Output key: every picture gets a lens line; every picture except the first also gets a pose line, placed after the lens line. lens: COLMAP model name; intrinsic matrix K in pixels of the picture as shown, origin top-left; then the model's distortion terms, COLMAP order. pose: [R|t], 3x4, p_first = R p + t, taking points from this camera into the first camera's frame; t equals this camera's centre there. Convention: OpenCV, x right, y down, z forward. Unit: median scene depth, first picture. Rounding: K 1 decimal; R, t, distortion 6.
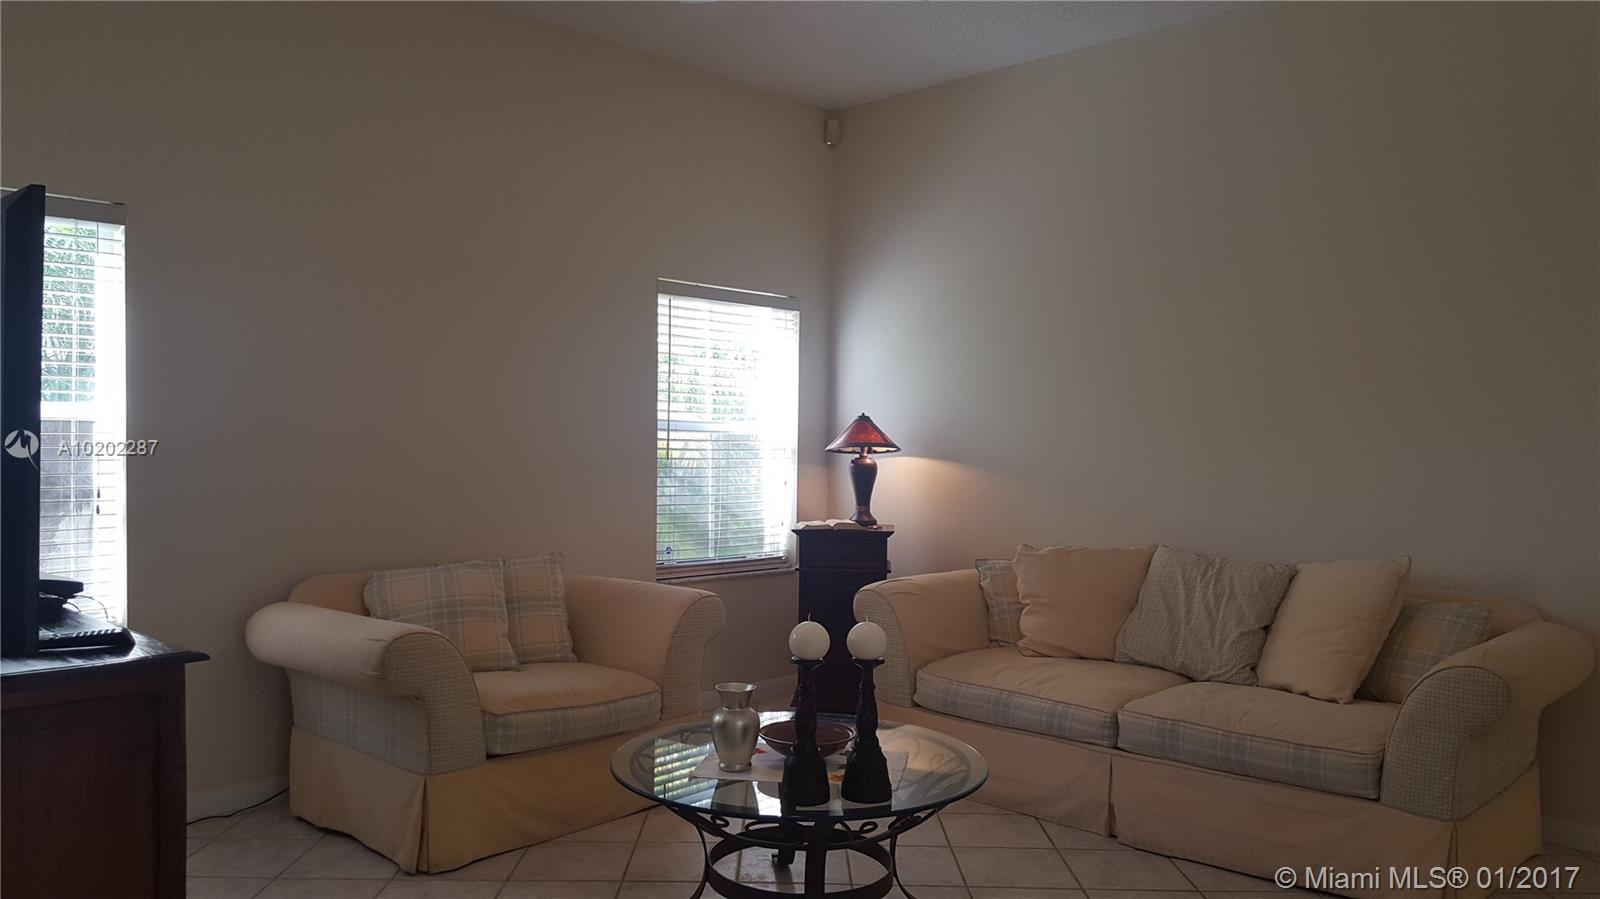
lens RADIAL K [[1192.3, 0, 788.2], [0, 1192.3, 473.3], [0, 0, 1]] dist [0.061763, -0.002983]
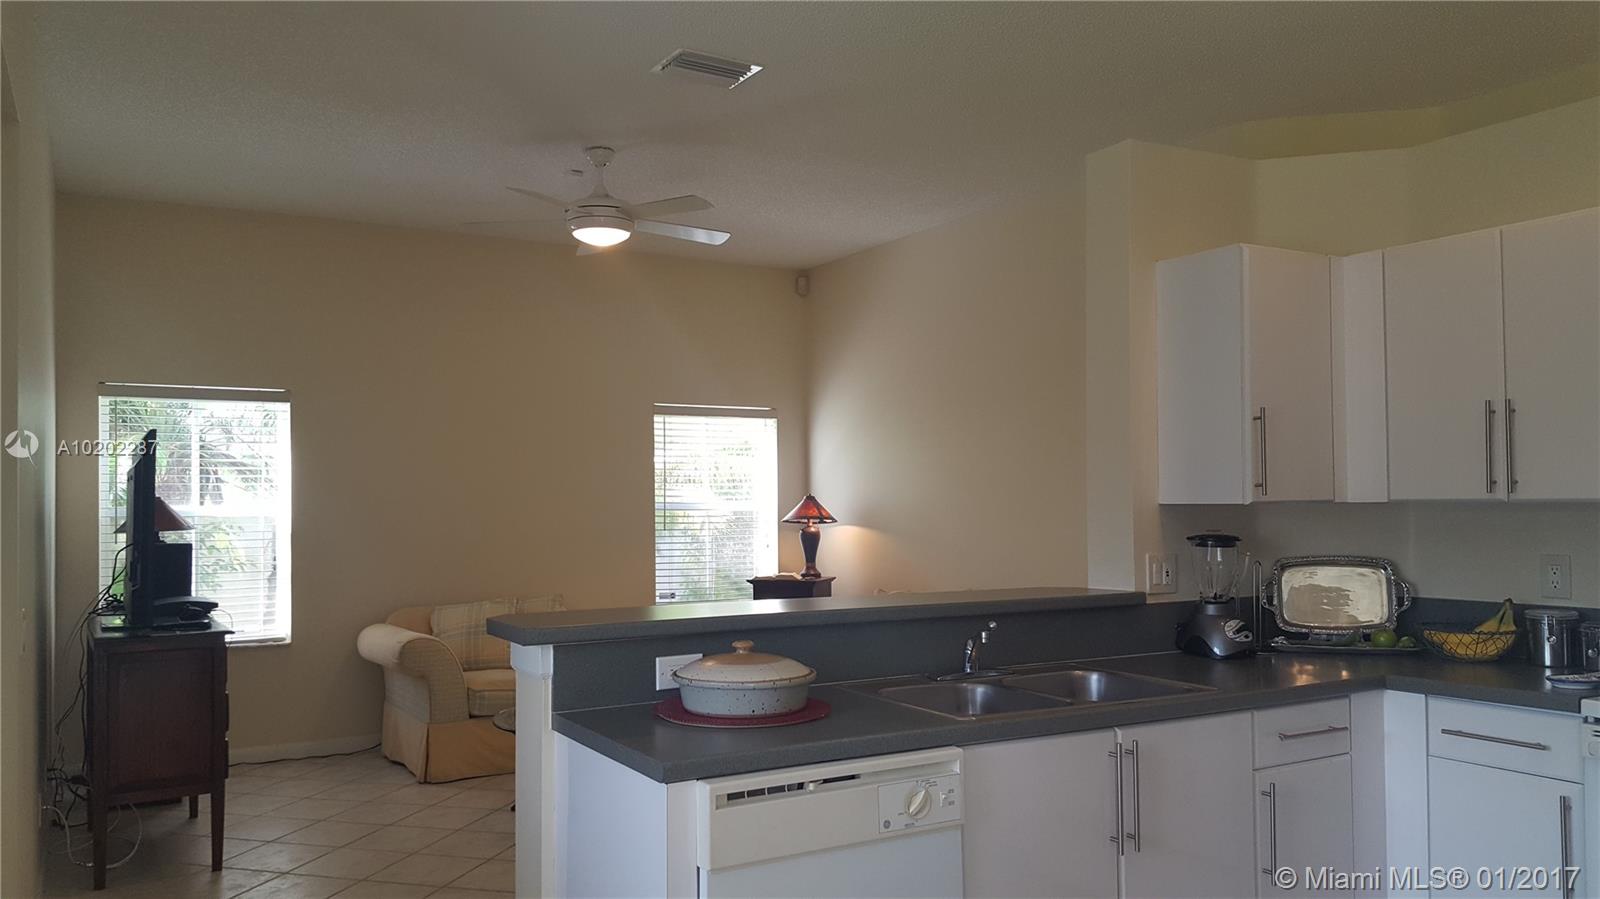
lens RADIAL K [[1192.3, 0, 788.2], [0, 1192.3, 473.3], [0, 0, 1]] dist [0.061763, -0.002983]
pose [[0.970109, -0.022390, -0.241633, 0.389236], [0.010562, 0.998687, -0.050136, -0.006770], [0.242439, 0.046085, 0.969072, -0.340616]]
